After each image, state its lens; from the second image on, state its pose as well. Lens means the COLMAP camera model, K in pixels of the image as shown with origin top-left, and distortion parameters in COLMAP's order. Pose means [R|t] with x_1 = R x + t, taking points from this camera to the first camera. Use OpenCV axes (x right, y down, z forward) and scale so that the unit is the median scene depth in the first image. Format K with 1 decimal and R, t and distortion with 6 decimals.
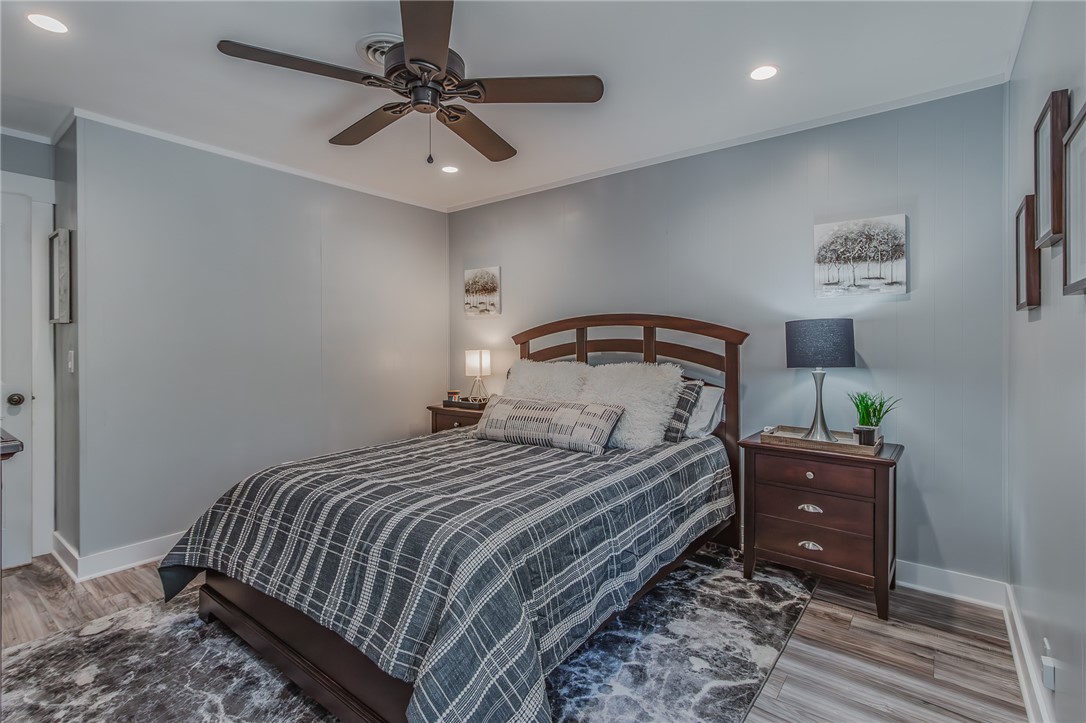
lens RADIAL K [[508.9, 0, 535.8], [0, 508.9, 347.7], [0, 0, 1]] dist [0.000400, -0.000142]
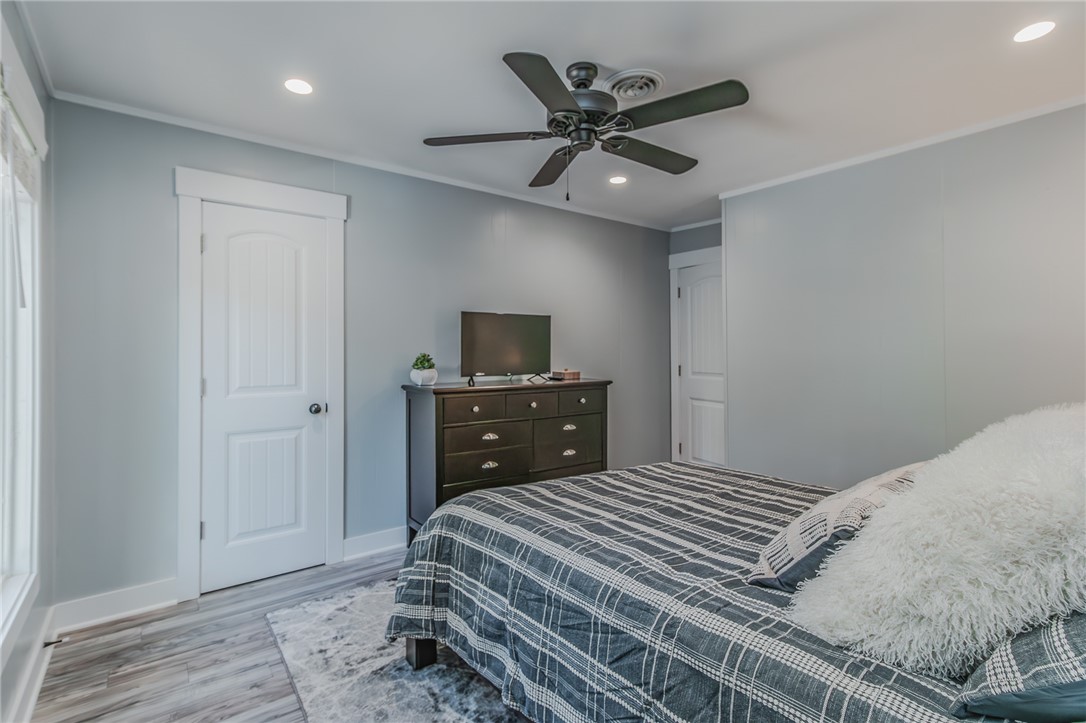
lens RADIAL K [[508.9, 0, 535.8], [0, 508.9, 347.7], [0, 0, 1]] dist [0.000400, -0.000142]
pose [[-0.251501, -0.007515, -0.967828, 0.785048], [-0.007618, 0.999954, -0.005785, -0.023474], [0.967827, 0.005918, -0.251547, 1.055872]]
